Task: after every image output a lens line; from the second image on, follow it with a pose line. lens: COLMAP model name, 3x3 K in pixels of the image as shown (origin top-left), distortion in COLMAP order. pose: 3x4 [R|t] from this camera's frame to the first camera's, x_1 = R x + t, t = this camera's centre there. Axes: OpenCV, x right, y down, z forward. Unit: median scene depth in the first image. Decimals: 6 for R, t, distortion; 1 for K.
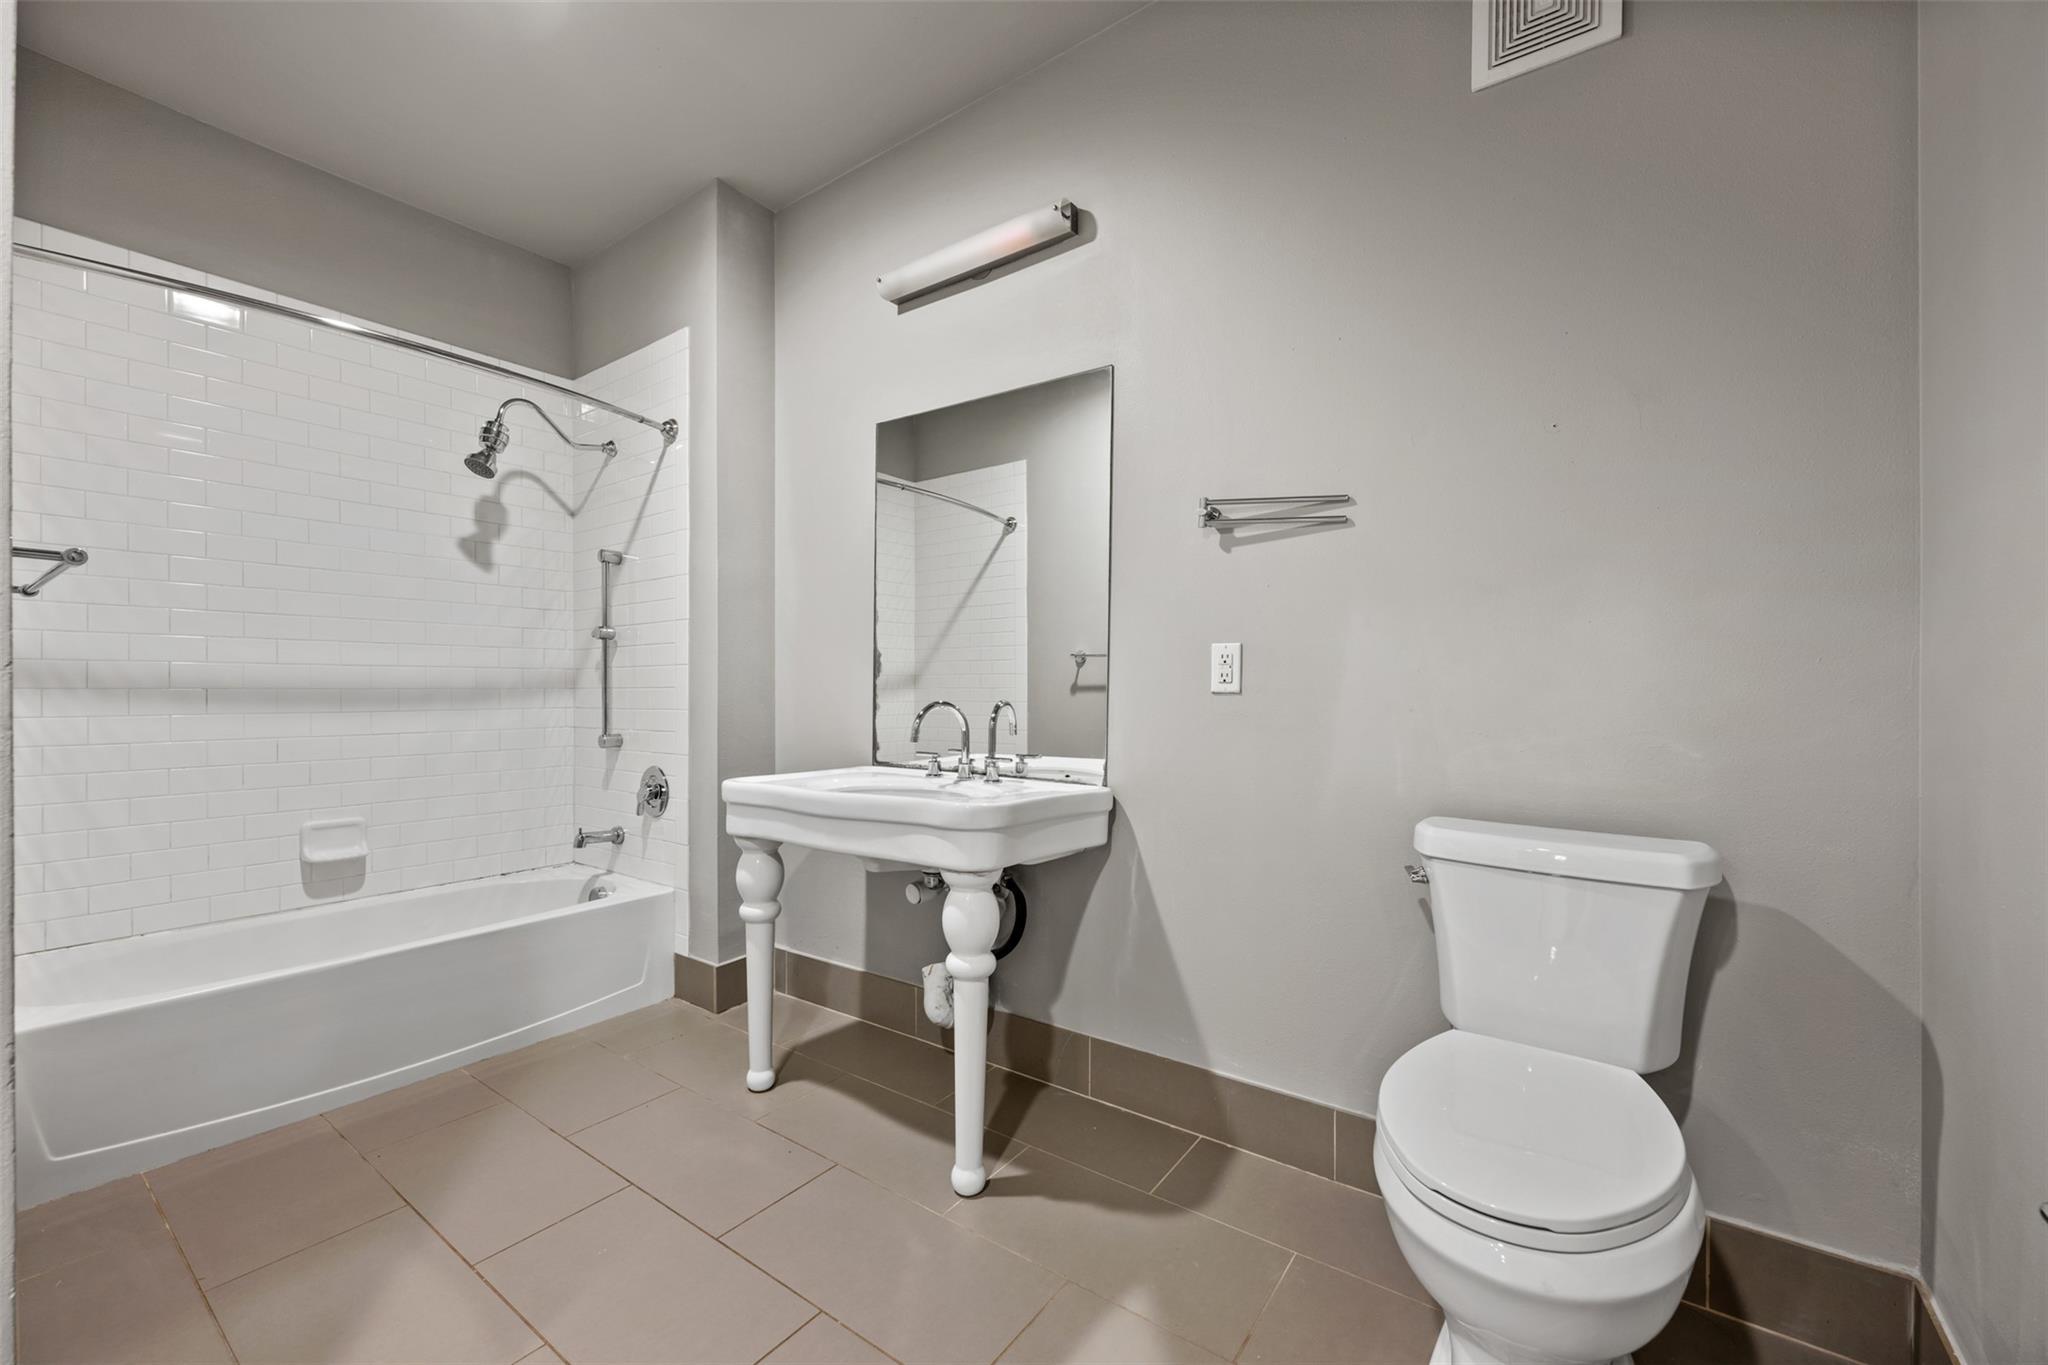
lens RADIAL K [[813.3, 0, 1024.2], [0, 813.3, 691.0], [0, 0, 1]] dist [-0.001584, 0.001422]
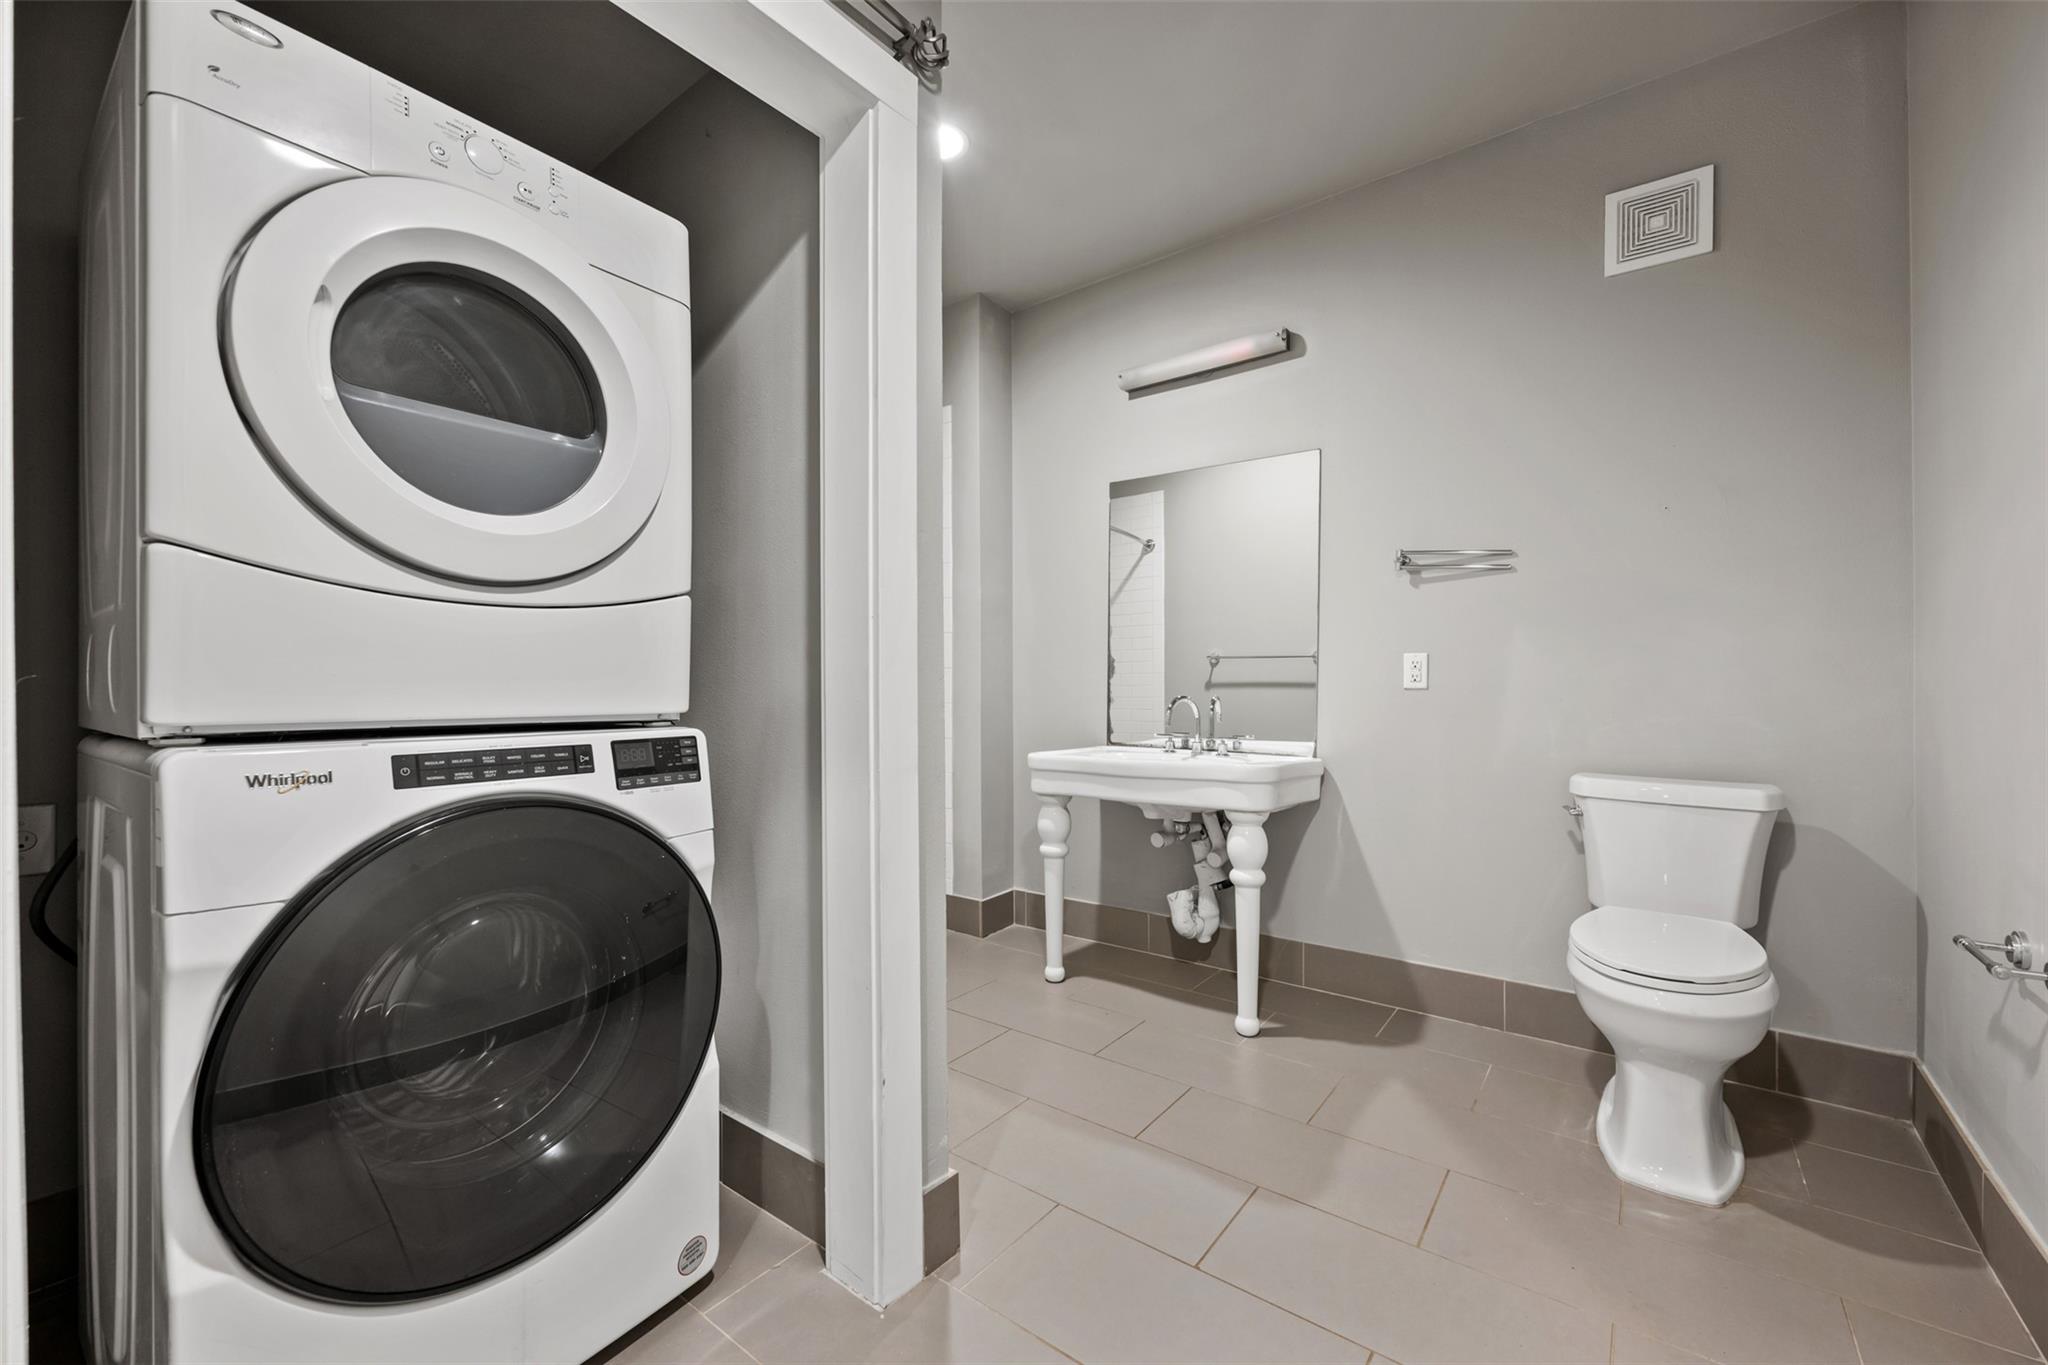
lens RADIAL K [[813.3, 0, 1025.4], [0, 813.3, 685.1], [0, 0, 1]] dist [-0.001584, 0.001422]
pose [[0.999548, -0.002481, -0.029962, -0.380196], [0.002374, 0.999991, -0.003631, -0.000460], [0.029970, 0.003558, 0.999544, -0.415429]]
